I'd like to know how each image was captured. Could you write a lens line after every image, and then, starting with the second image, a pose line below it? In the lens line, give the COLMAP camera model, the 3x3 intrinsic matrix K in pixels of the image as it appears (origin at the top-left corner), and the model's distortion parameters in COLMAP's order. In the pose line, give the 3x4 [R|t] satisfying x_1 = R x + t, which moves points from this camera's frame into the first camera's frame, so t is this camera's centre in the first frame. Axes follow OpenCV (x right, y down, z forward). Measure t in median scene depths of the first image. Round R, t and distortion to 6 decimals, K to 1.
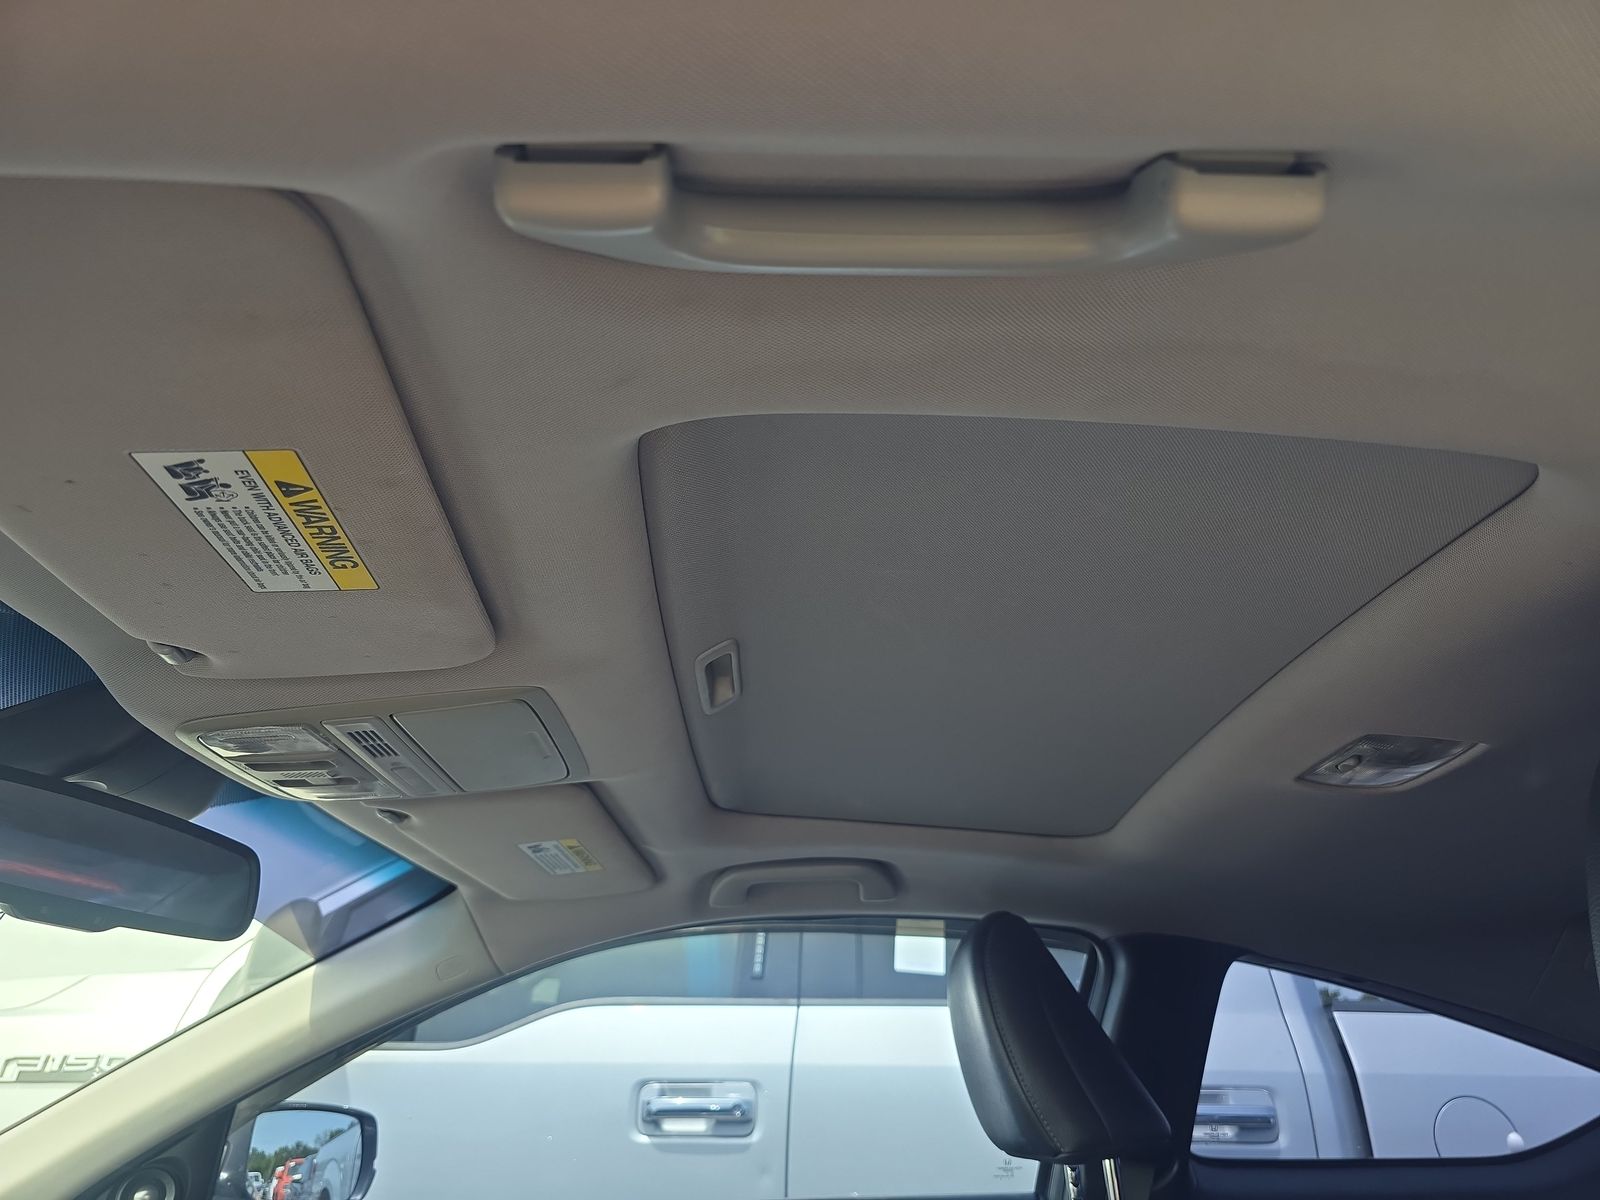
lens RADIAL K [[1072.9, 0, 803.1], [0, 1072.9, 606.2], [0, 0, 1]] dist [0.023803, -0.017883]
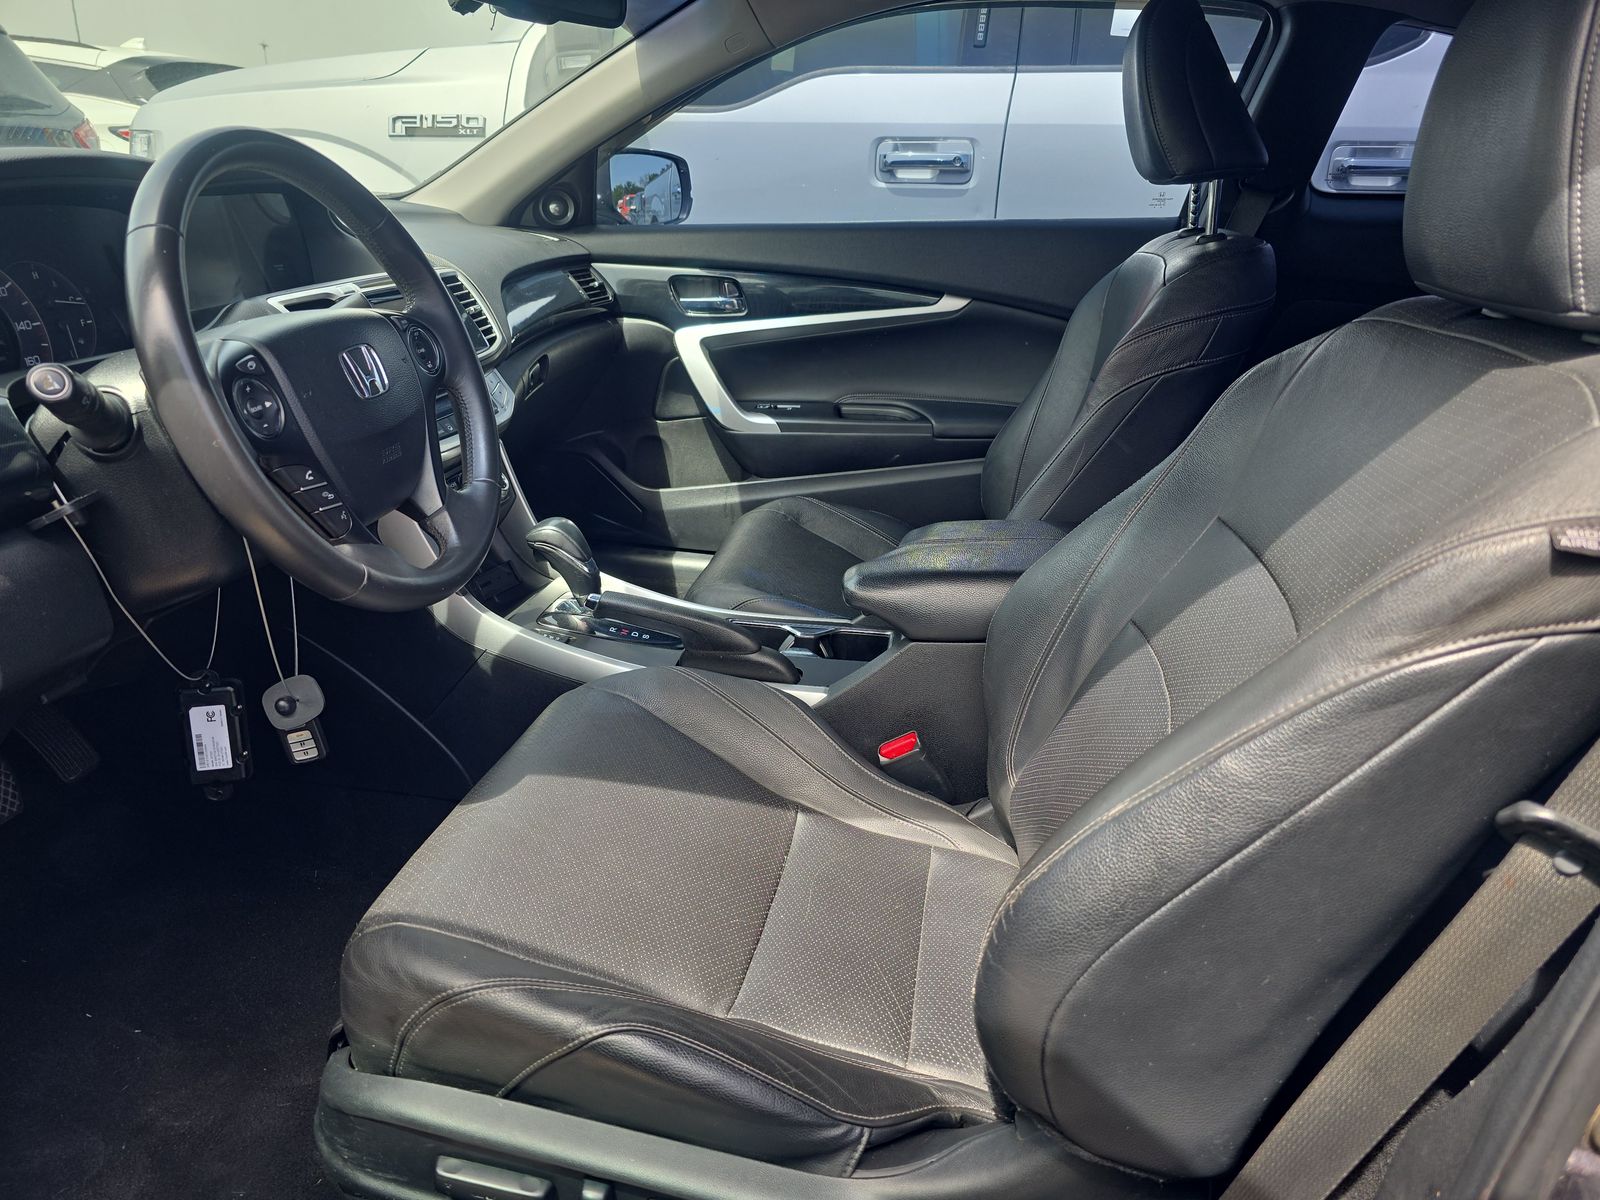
lens RADIAL K [[1072.9, 0, 803.3], [0, 1072.9, 612.1], [0, 0, 1]] dist [0.023803, -0.017883]
pose [[0.982923, 0.076032, -0.167575, 0.010465], [0.070556, 0.685338, 0.724800, -0.080348], [0.169953, -0.724246, 0.668270, -0.215382]]
